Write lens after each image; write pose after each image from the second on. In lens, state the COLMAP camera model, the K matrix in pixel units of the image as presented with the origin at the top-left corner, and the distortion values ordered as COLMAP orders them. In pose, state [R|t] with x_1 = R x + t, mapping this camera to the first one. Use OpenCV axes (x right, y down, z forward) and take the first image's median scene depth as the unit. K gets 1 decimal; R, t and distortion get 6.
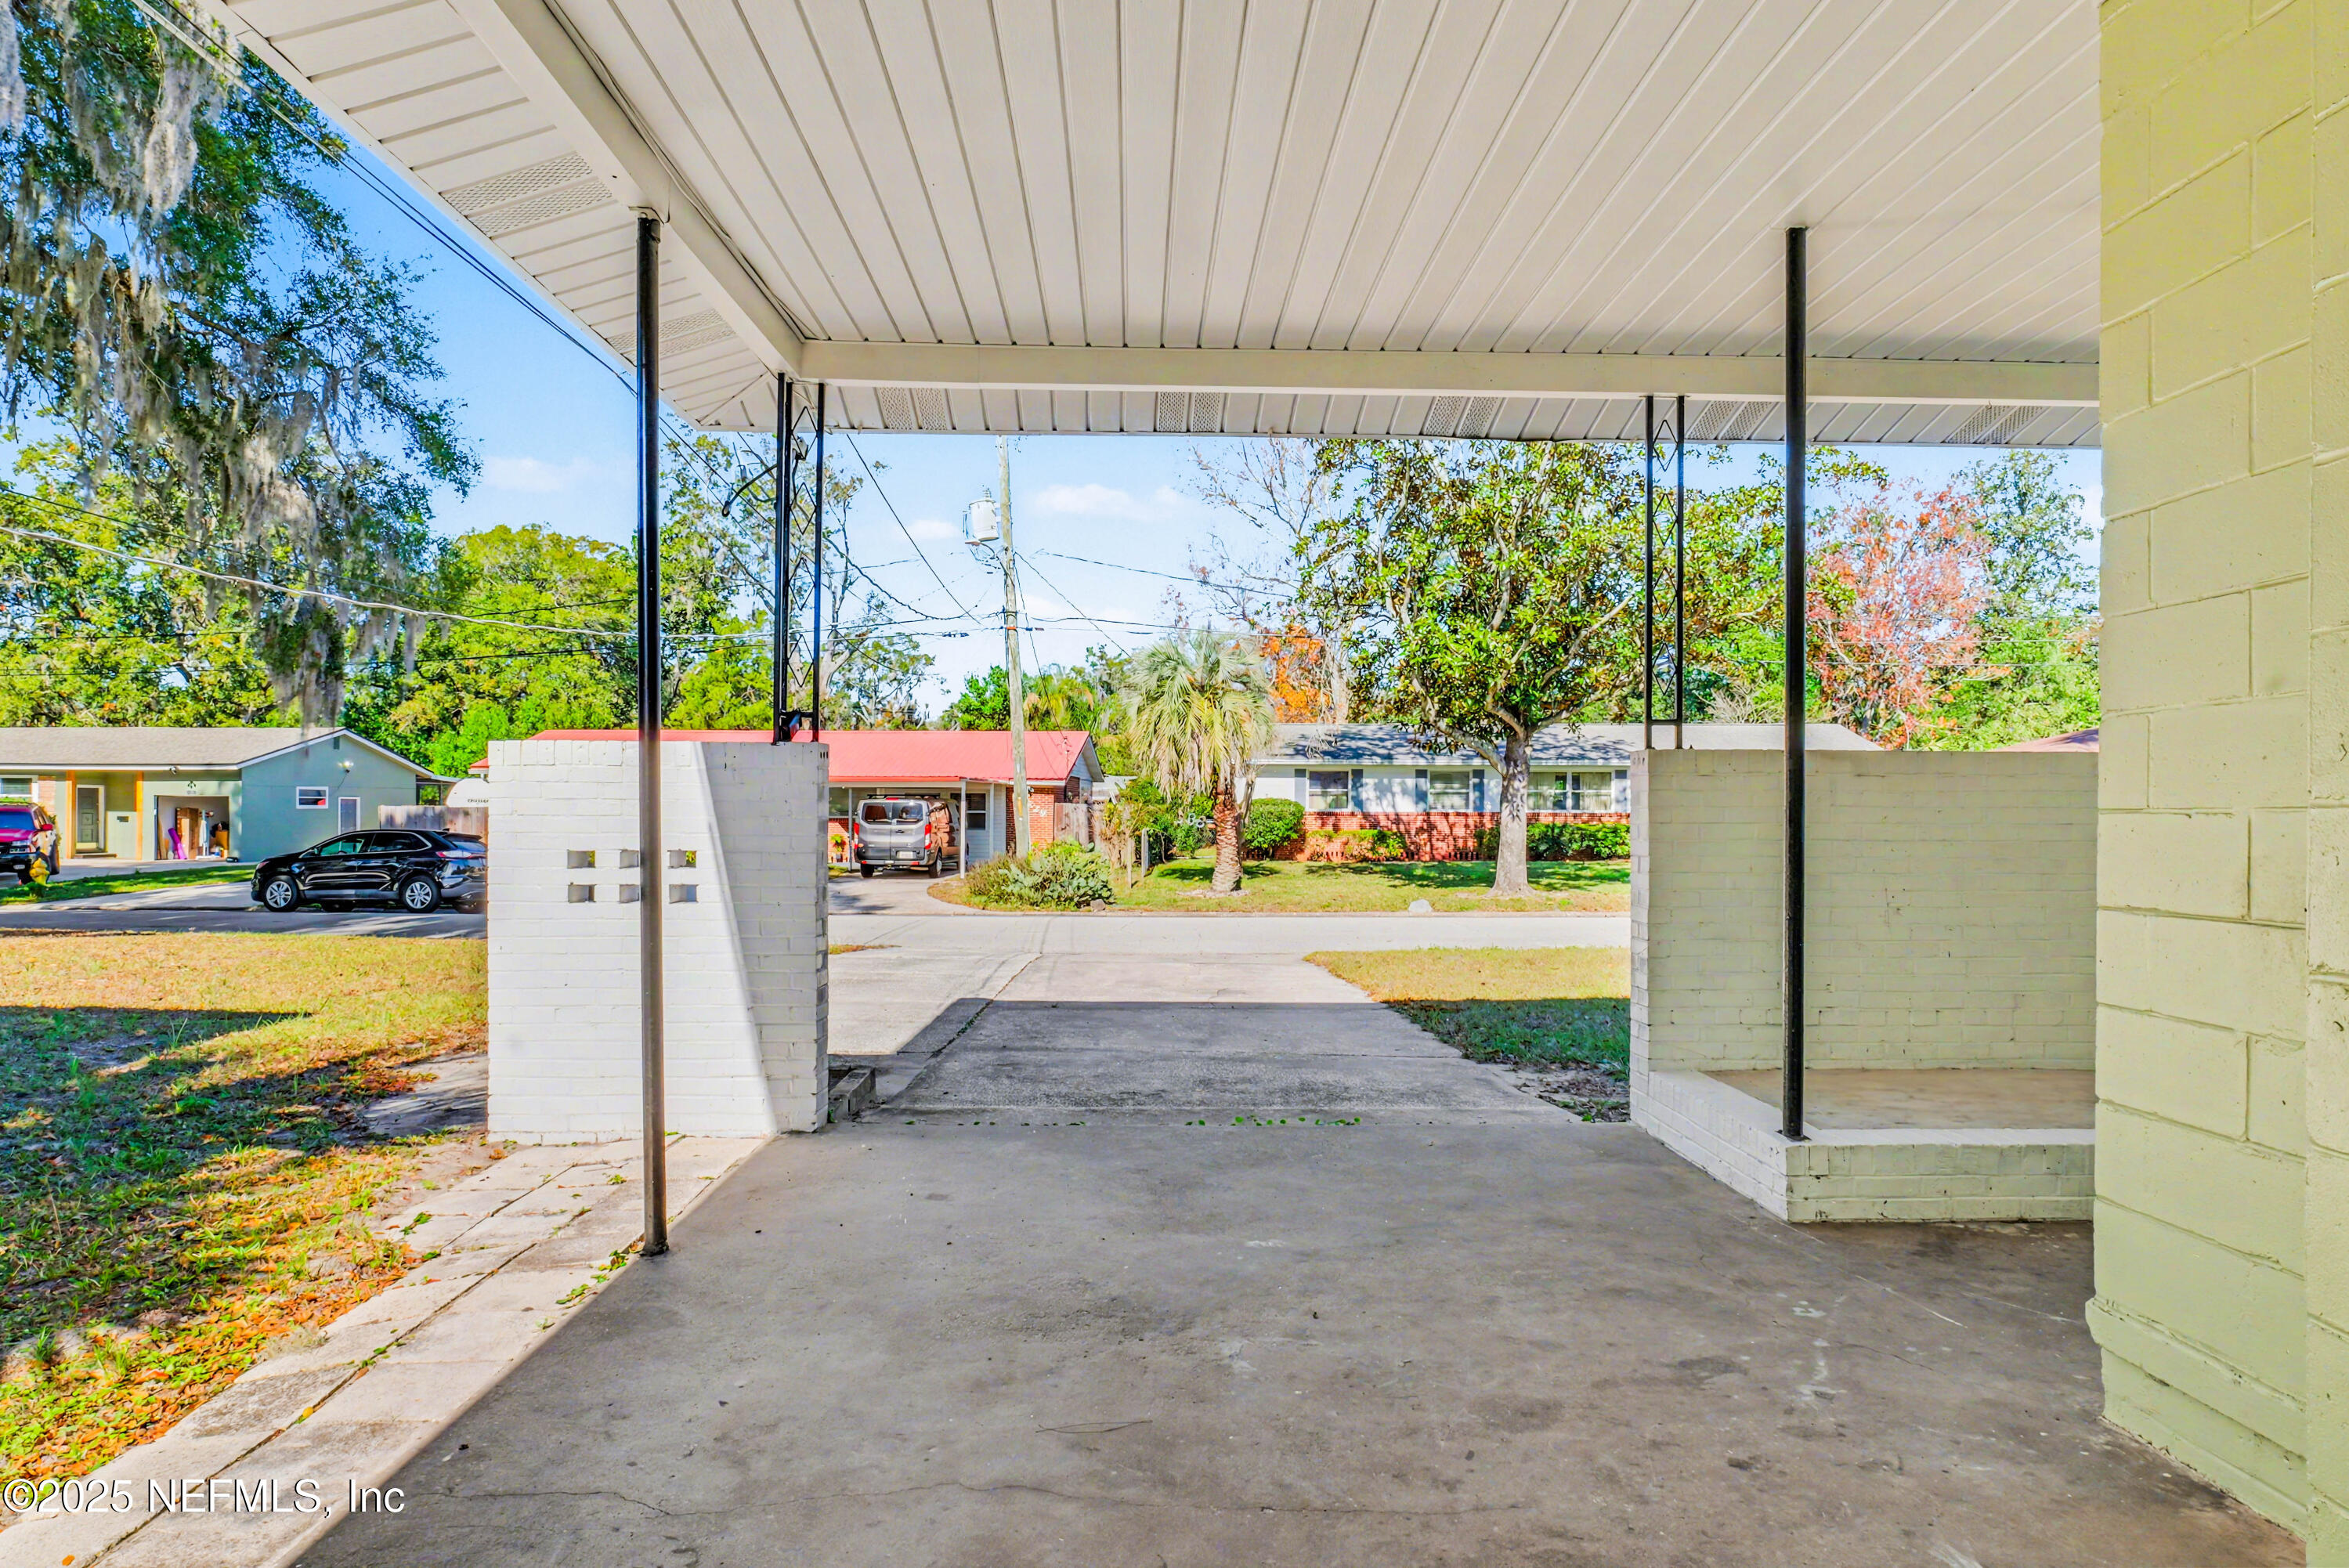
lens RADIAL K [[1410.0, 0, 1174.5], [0, 1410.0, 784.0], [0, 0, 1]] dist [-0.011552, 0.002880]
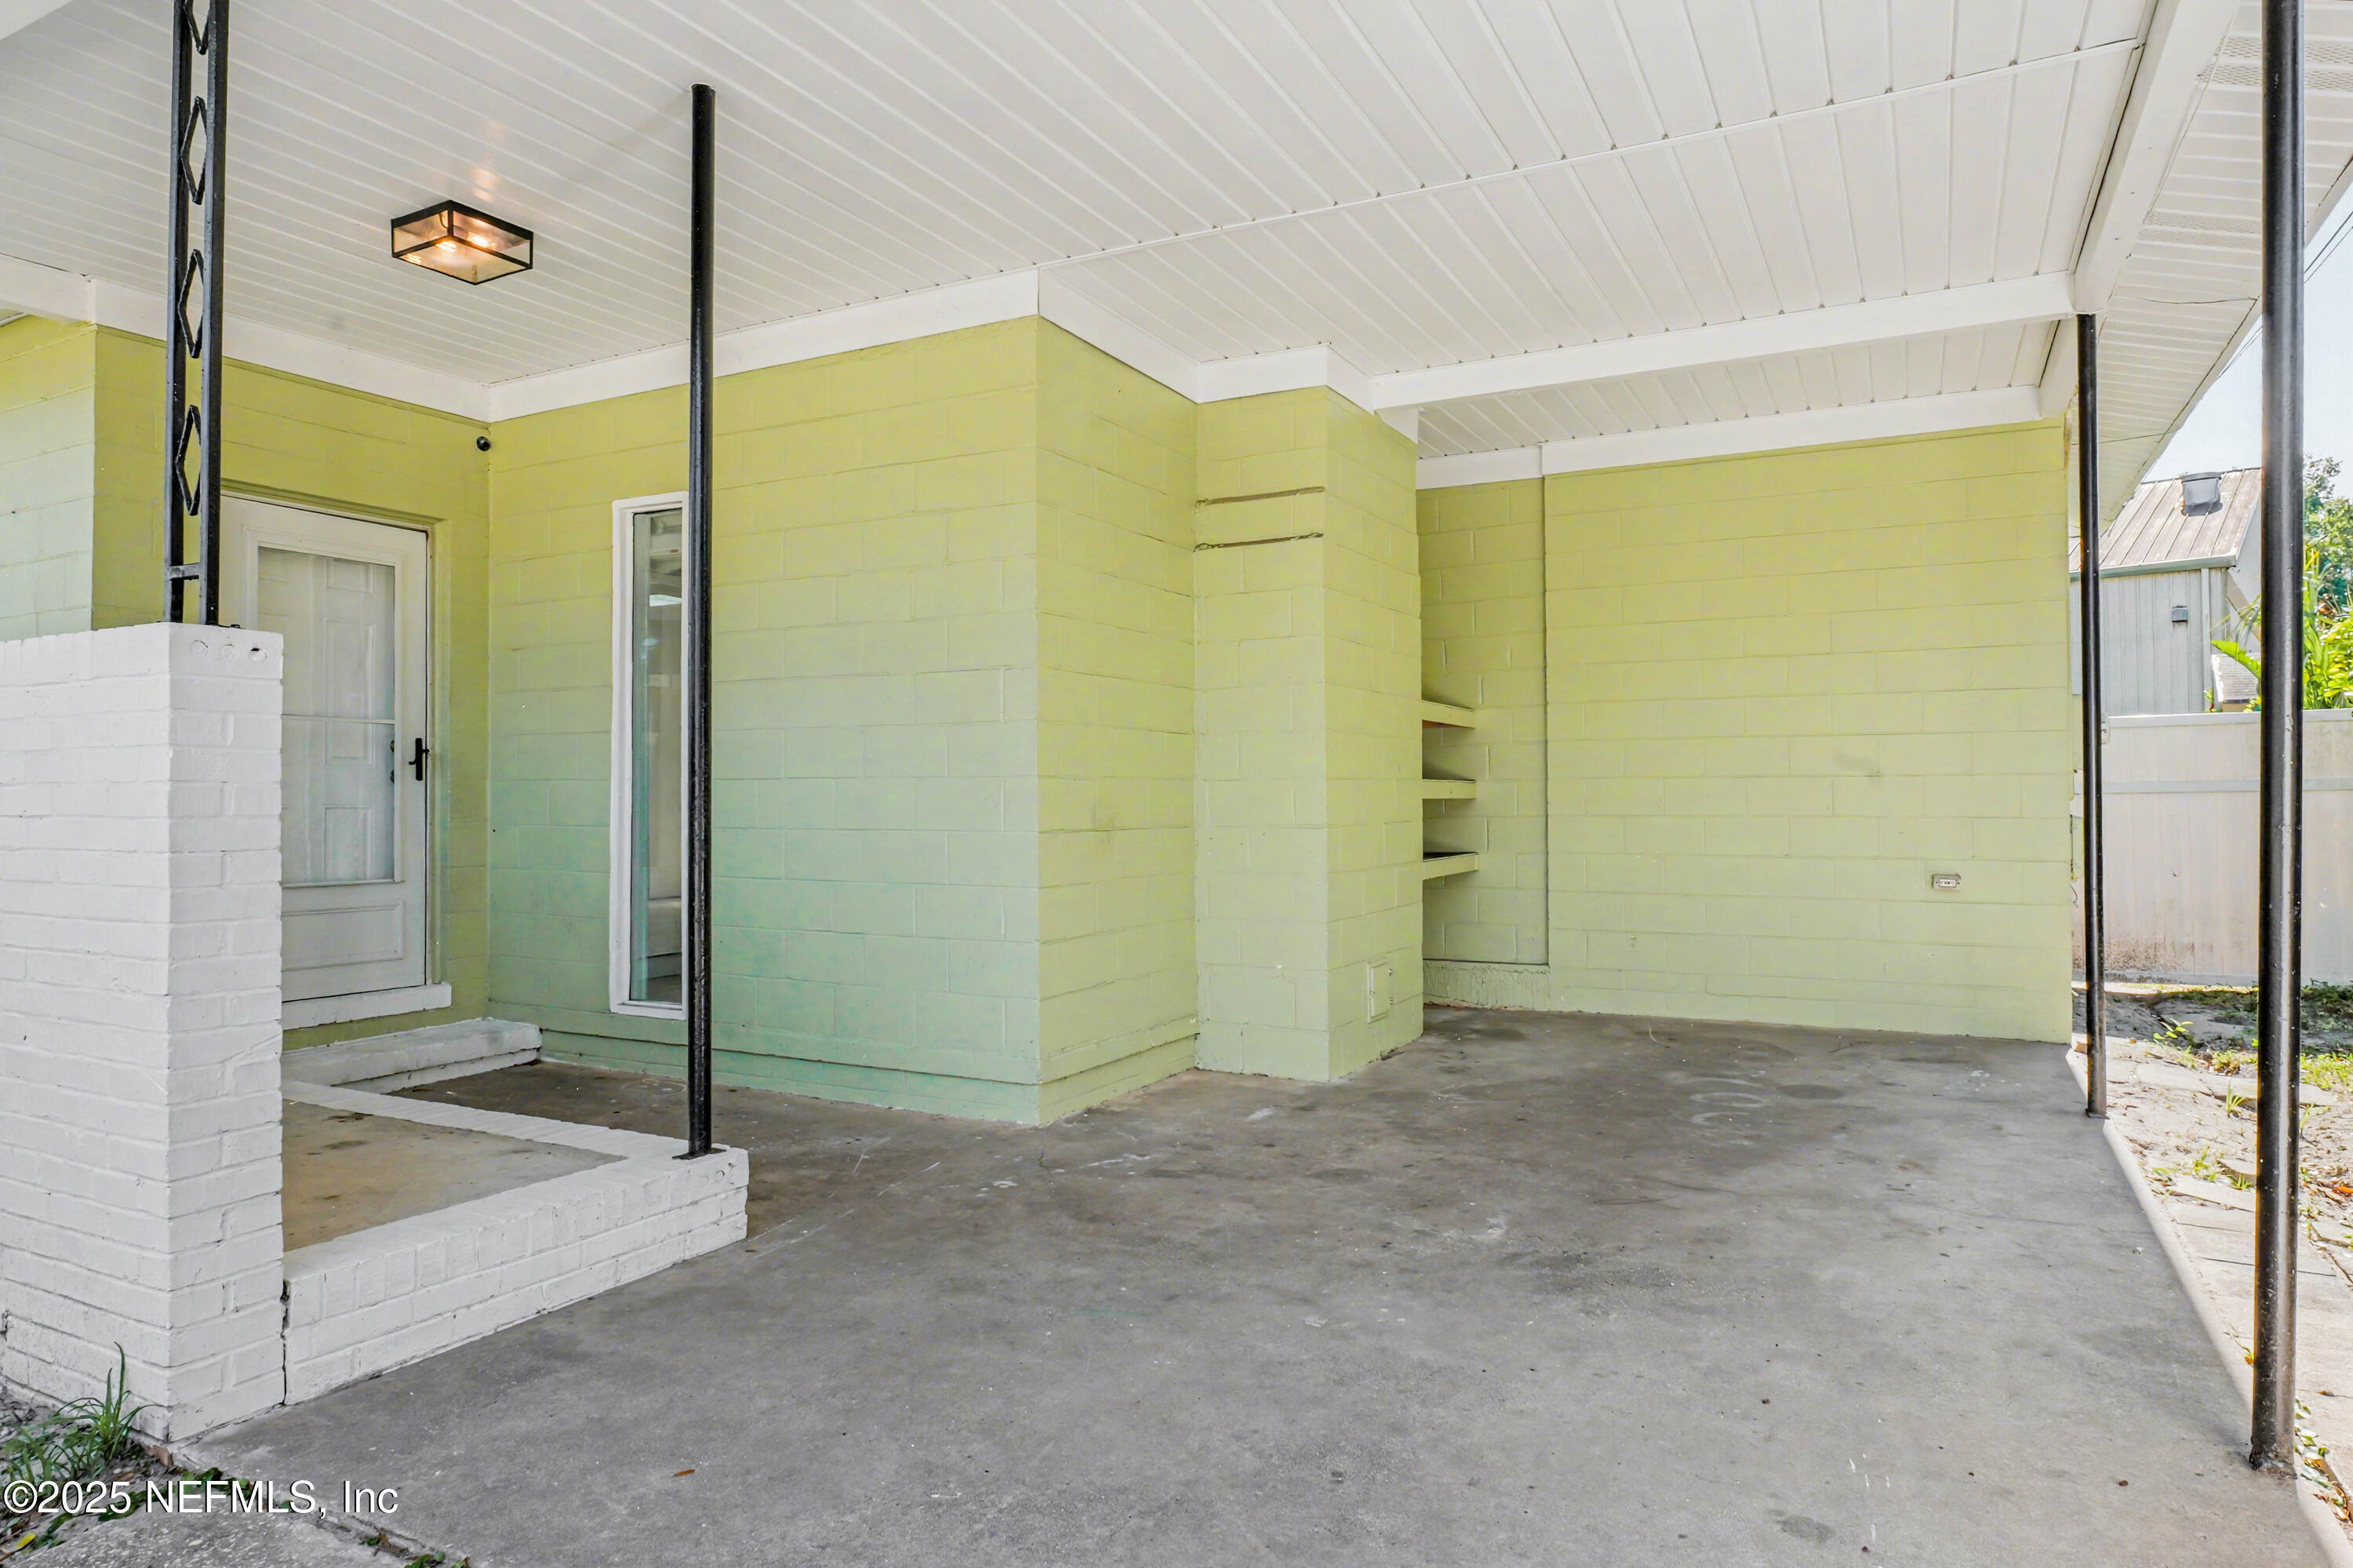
lens RADIAL K [[1406.7, 0, 1176.4], [0, 1406.7, 756.7], [0, 0, 1]] dist [-0.021402, 0.001242]
pose [[-0.870677, 0.012844, 0.491688, -0.292293], [-0.012205, 0.998787, -0.047703, 0.062526], [-0.491704, -0.047535, -0.869464, 2.056798]]
